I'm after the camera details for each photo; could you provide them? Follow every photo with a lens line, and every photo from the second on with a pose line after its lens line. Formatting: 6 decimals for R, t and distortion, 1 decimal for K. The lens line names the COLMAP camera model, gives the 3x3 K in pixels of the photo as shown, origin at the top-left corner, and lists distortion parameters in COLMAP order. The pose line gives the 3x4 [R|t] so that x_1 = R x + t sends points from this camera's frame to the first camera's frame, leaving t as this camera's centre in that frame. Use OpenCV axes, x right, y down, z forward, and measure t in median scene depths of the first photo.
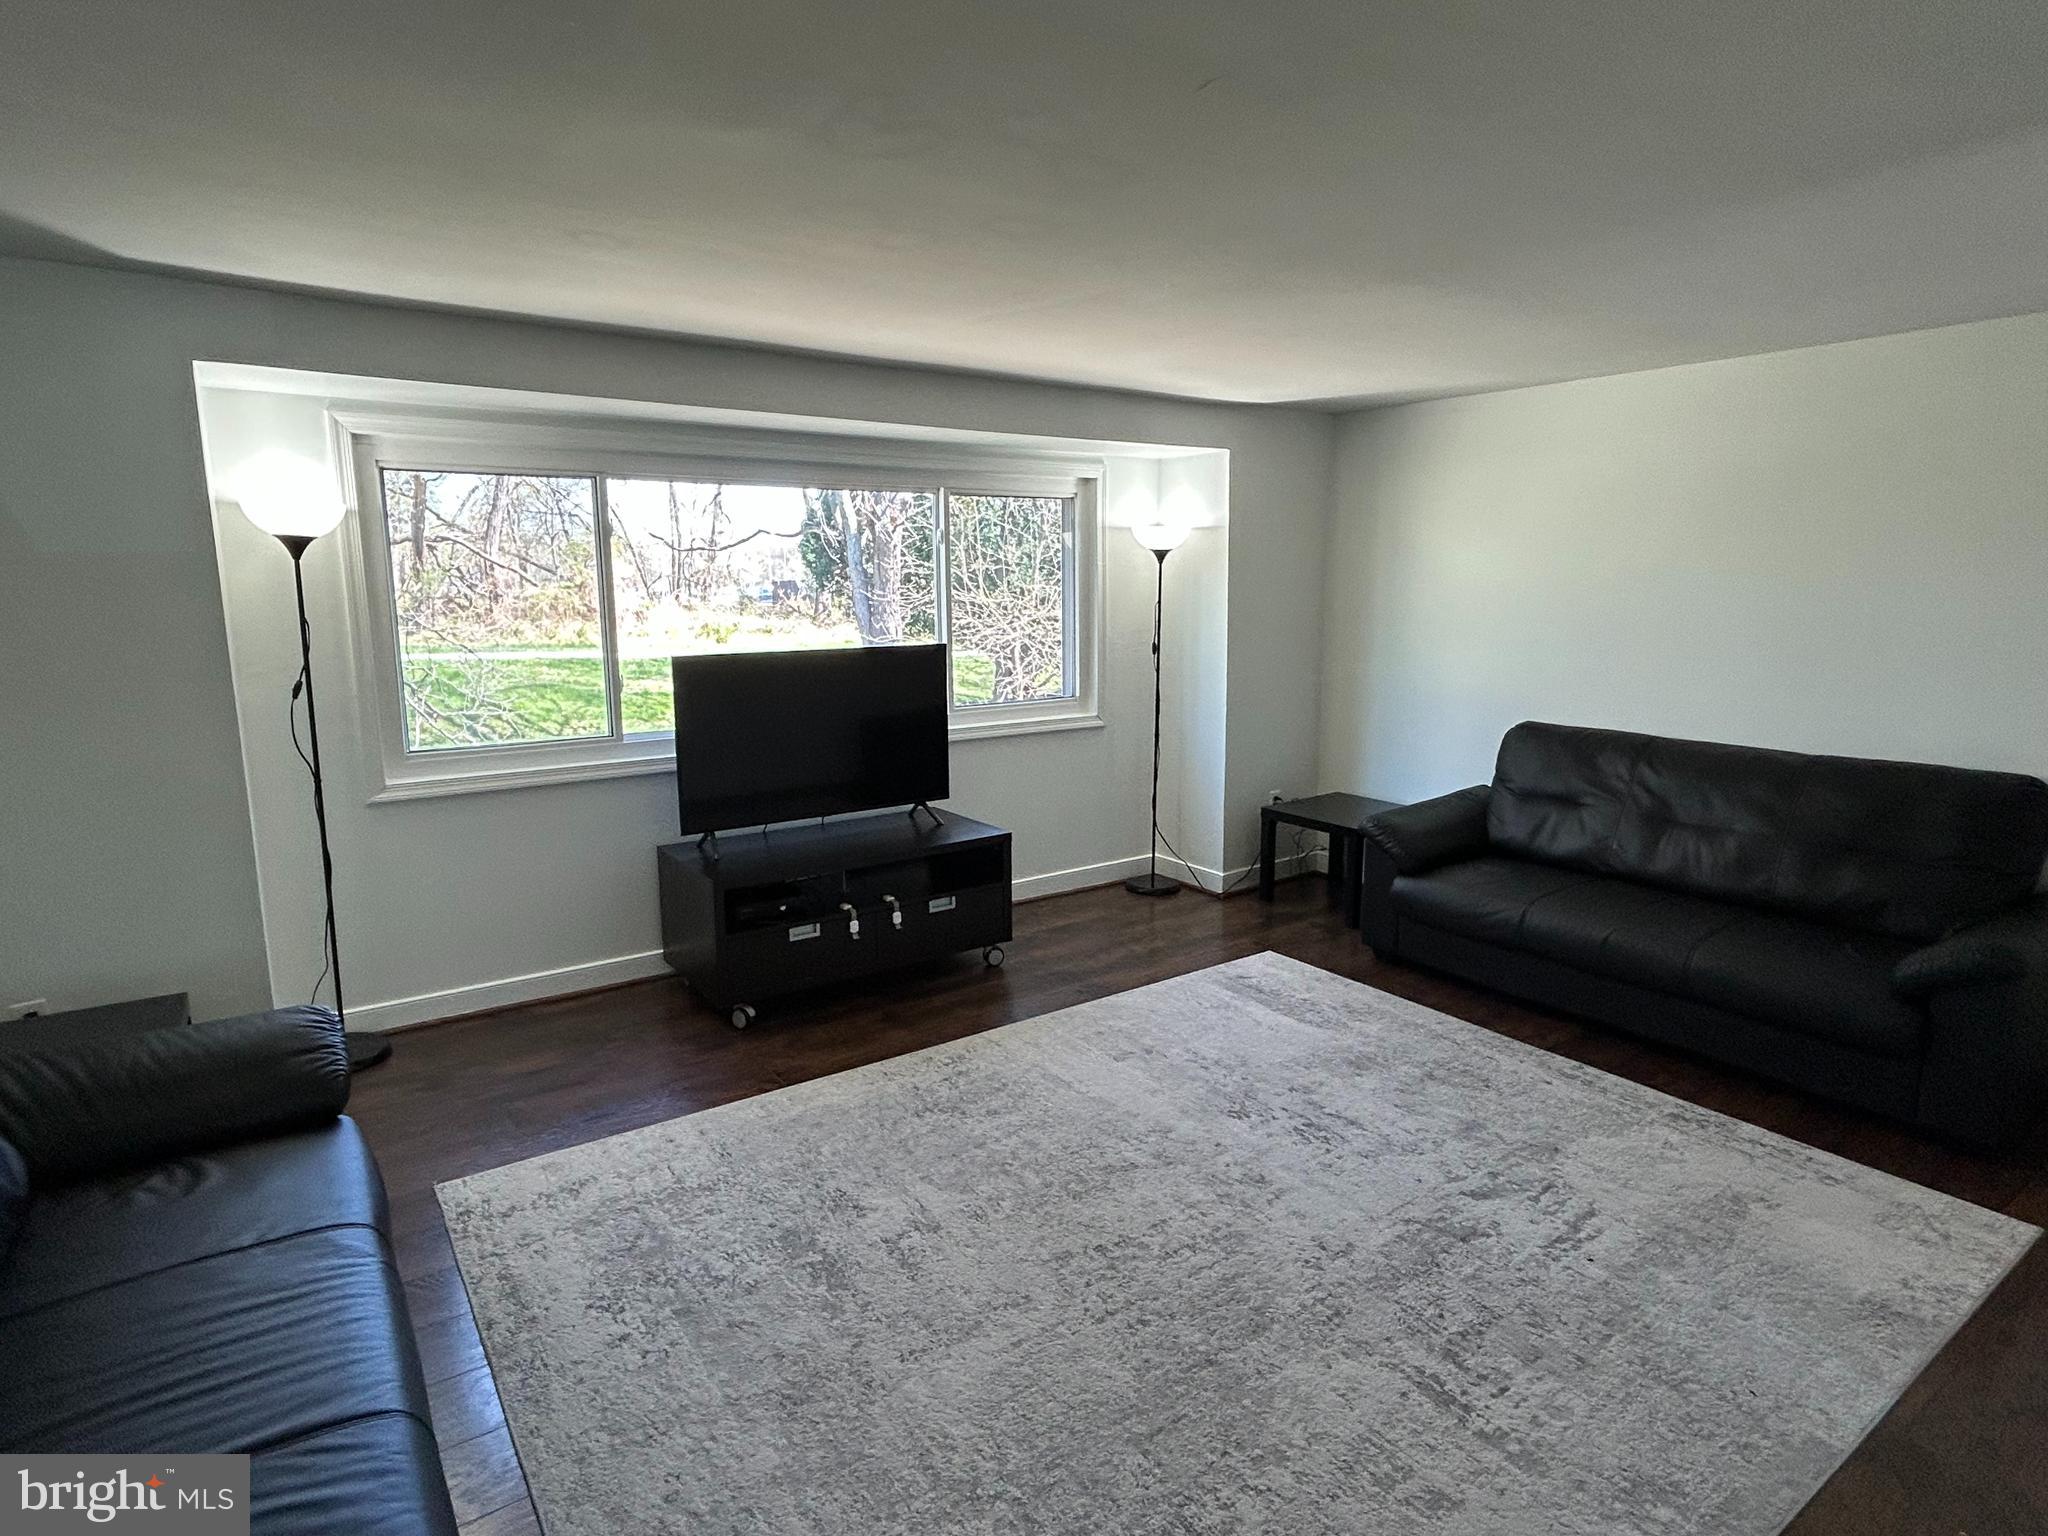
lens RADIAL K [[1101.7, 0, 1019.2], [0, 1101.7, 756.4], [0, 0, 1]] dist [-0.002563, -0.002977]
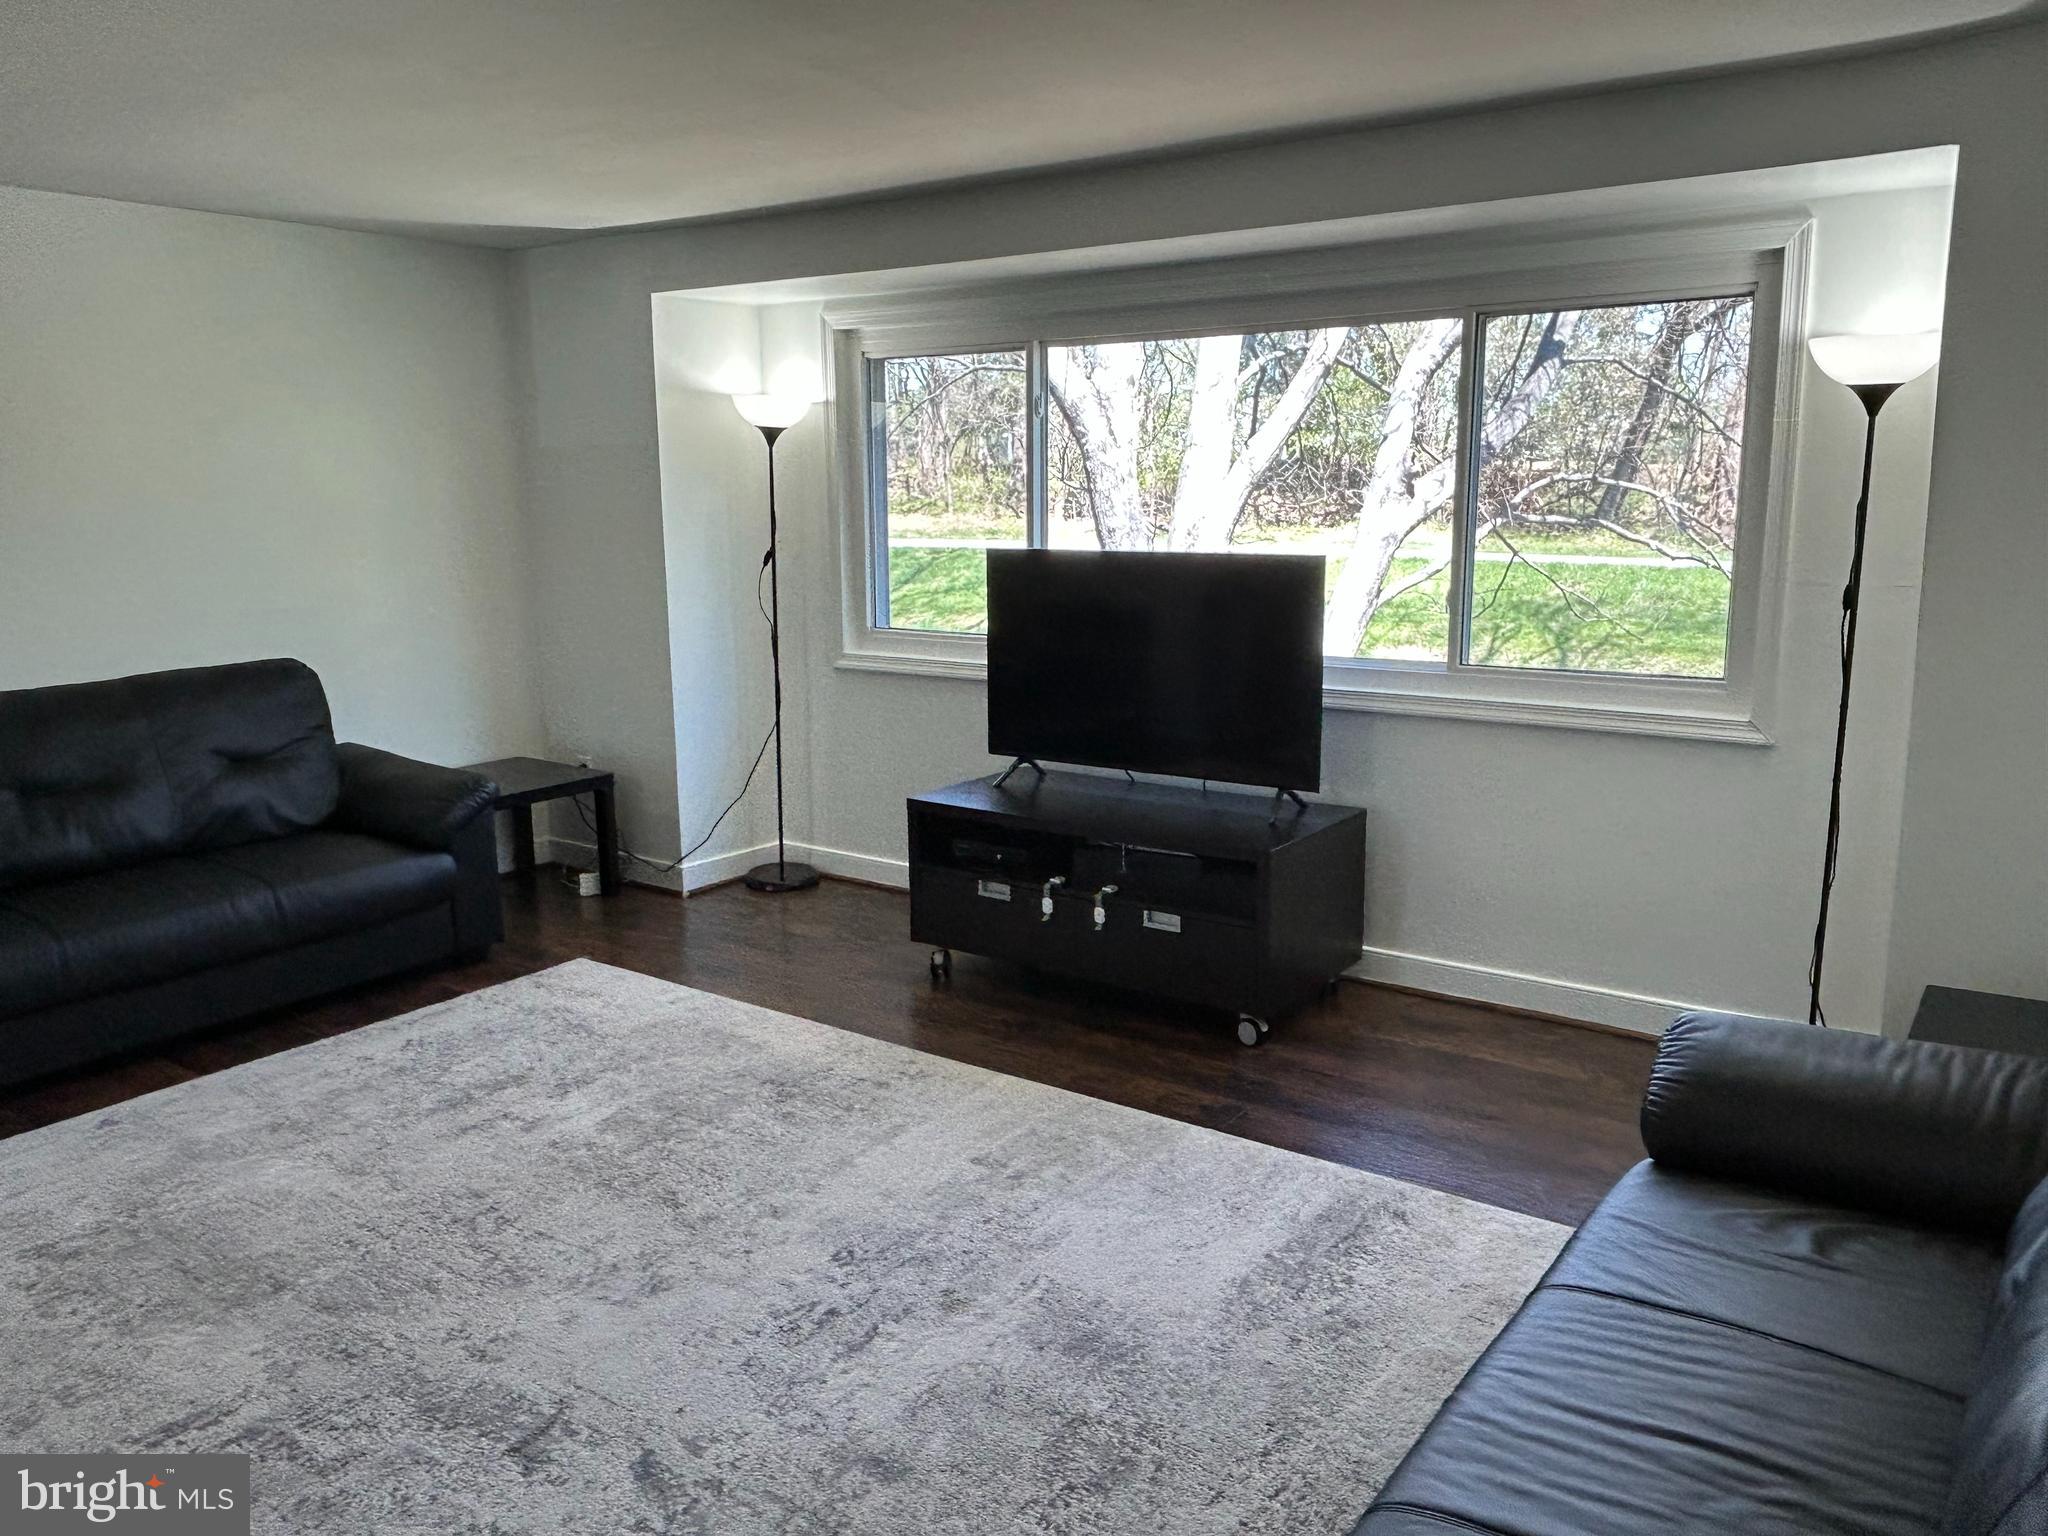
lens RADIAL K [[1520.4, 0, 1019.3], [0, 1520.4, 758.0], [0, 0, 1]] dist [0.007392, 0.004471]
pose [[0.327161, 0.175431, -0.928542, 0.847465], [-0.140245, 0.980749, 0.135881, -0.095005], [0.934504, 0.085768, 0.345466, 0.608592]]
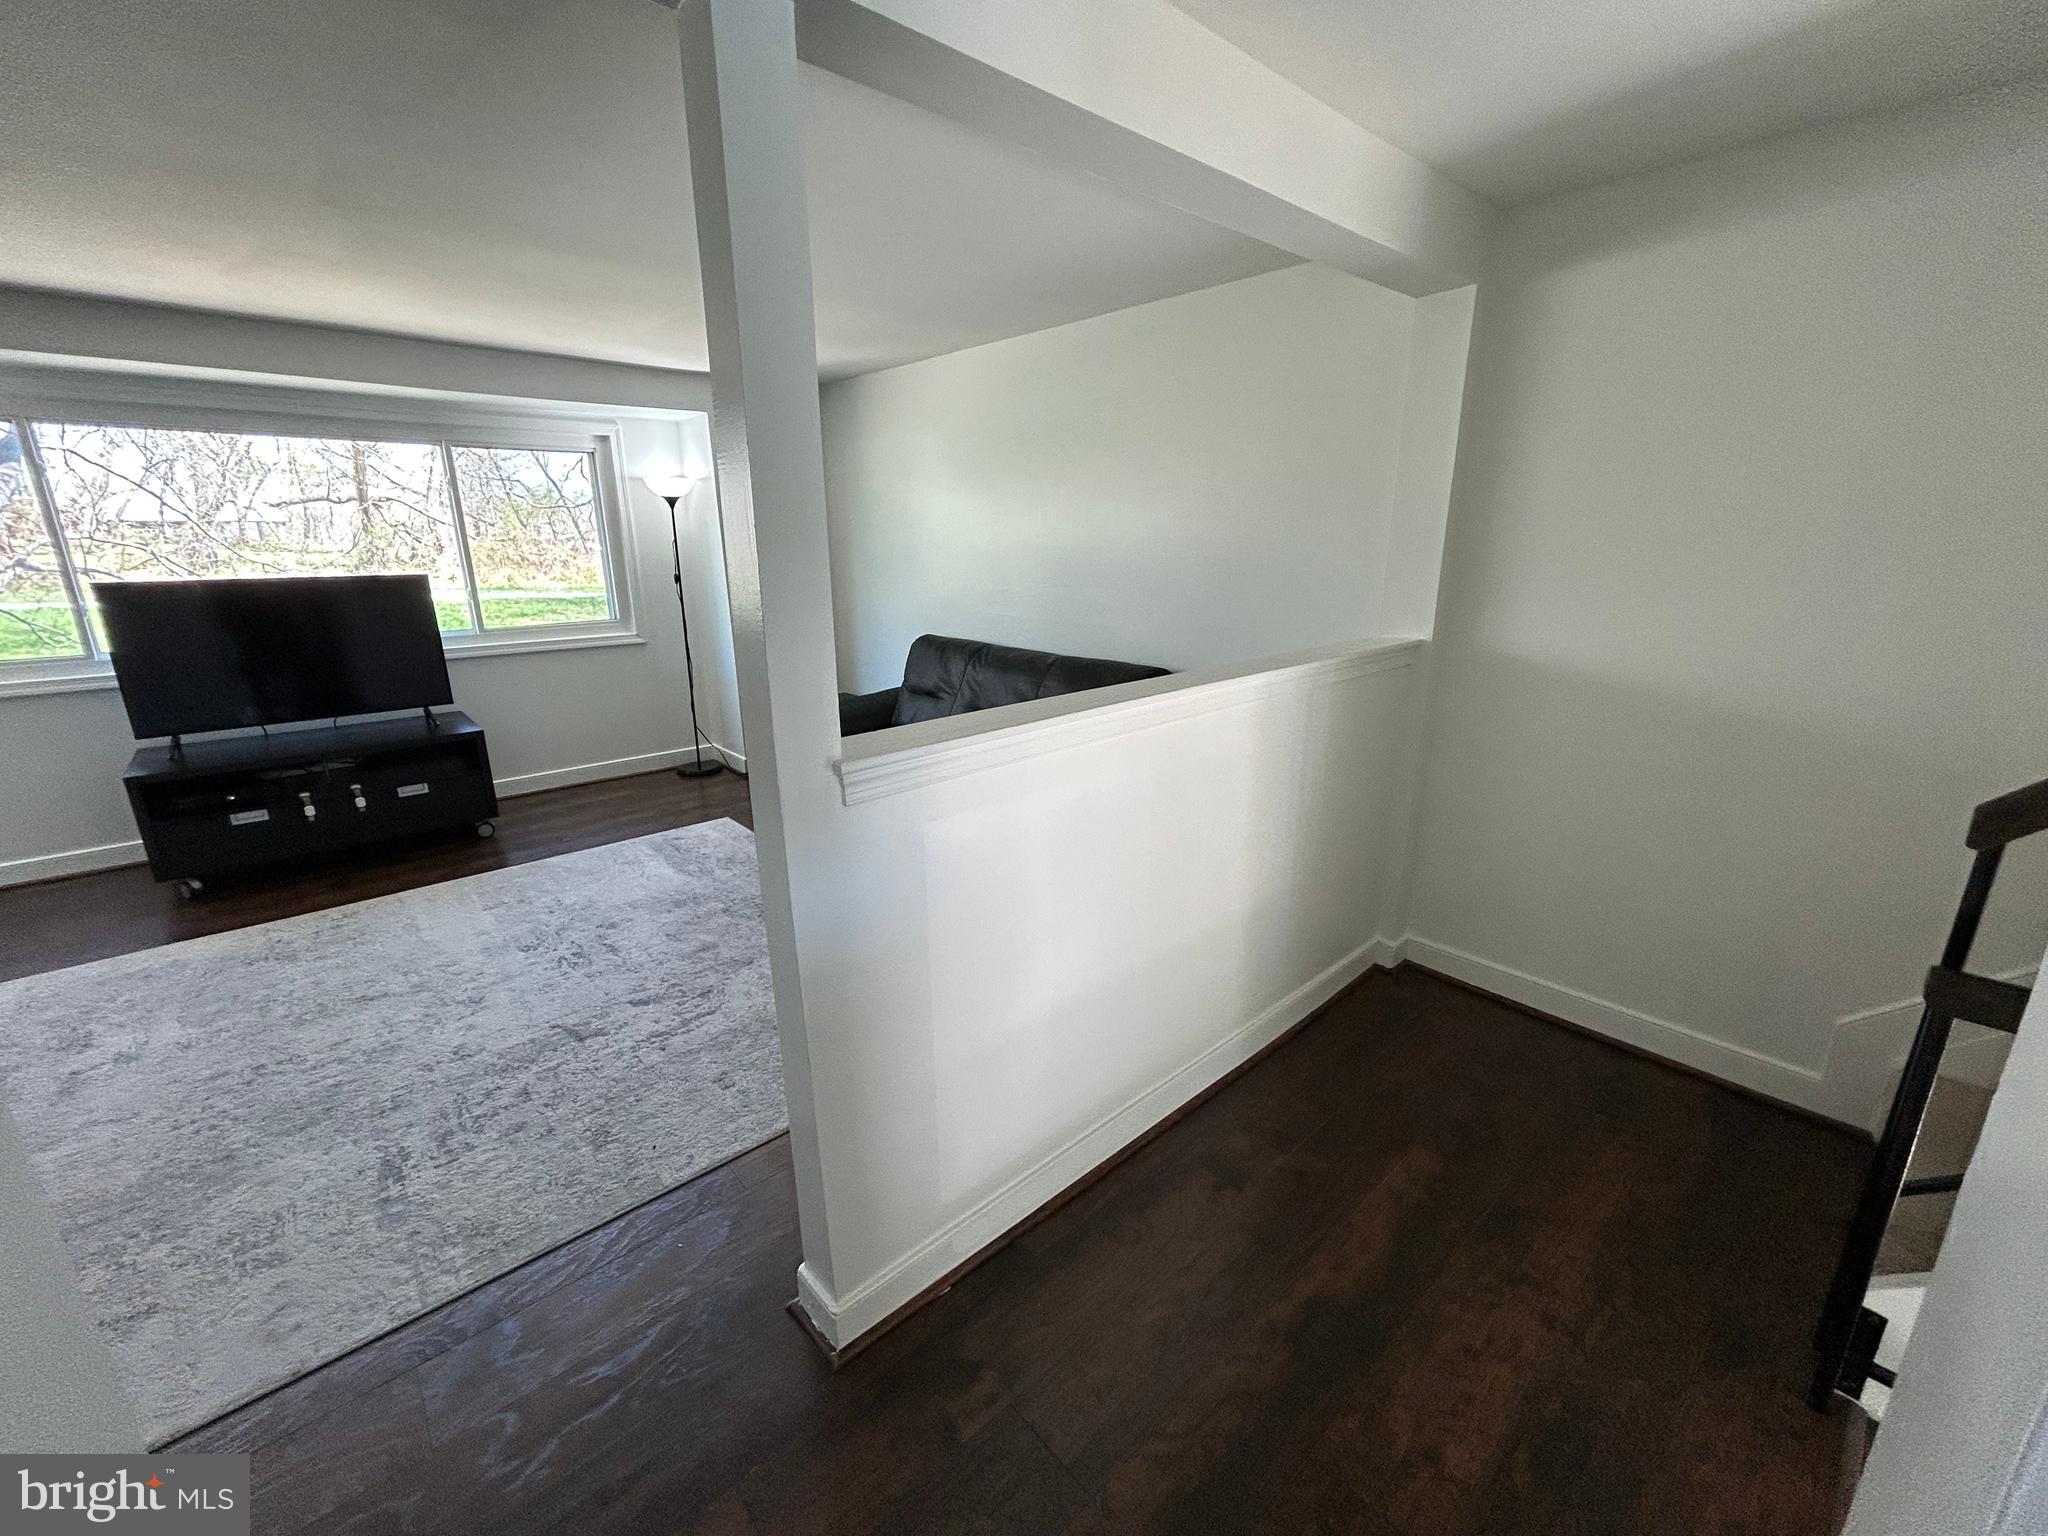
lens RADIAL K [[824.4, 0, 1011.8], [0, 824.4, 763.0], [0, 0, 1]] dist [0.000600, 0.000846]
pose [[0.993132, -0.029995, 0.113086, 0.524233], [0.017457, 0.993748, 0.110269, 0.015982], [-0.115687, -0.107538, 0.987447, 0.021706]]
